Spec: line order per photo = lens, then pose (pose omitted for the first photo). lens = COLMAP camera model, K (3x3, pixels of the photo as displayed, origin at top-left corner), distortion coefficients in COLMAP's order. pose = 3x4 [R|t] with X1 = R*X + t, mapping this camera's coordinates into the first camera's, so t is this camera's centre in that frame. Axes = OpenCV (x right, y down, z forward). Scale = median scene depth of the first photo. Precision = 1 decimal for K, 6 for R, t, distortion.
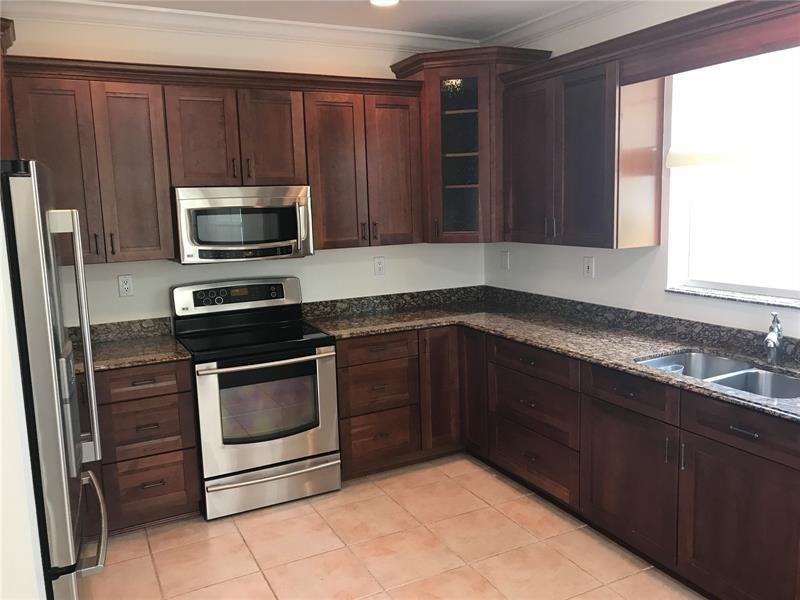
lens RADIAL K [[664.7, 0, 407.2], [0, 664.7, 296.9], [0, 0, 1]] dist [0.039100, -0.065085]
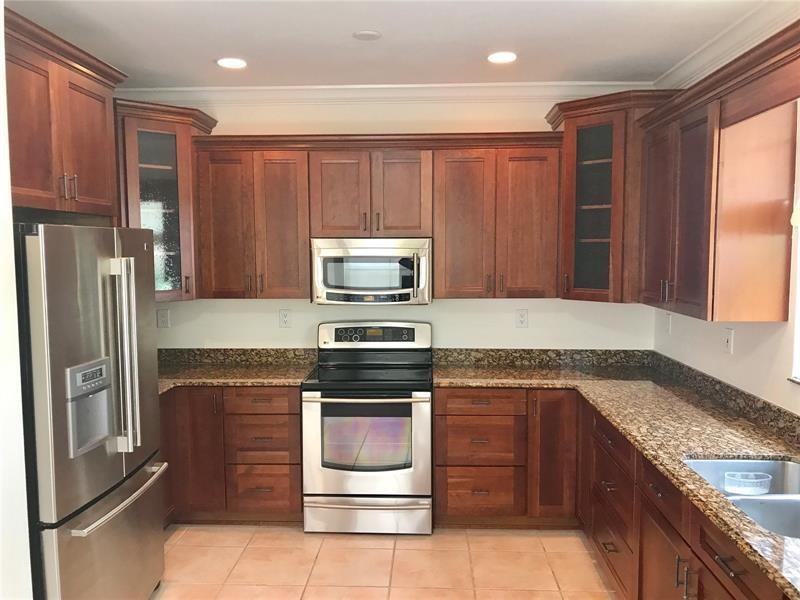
lens RADIAL K [[664.7, 0, 403.3], [0, 664.7, 304.4], [0, 0, 1]] dist [0.039100, -0.065085]
pose [[0.864604, 0.068811, -0.497719, 0.349780], [-0.094381, 0.995187, -0.026365, -0.030636], [0.493509, 0.069771, 0.866938, 0.073981]]
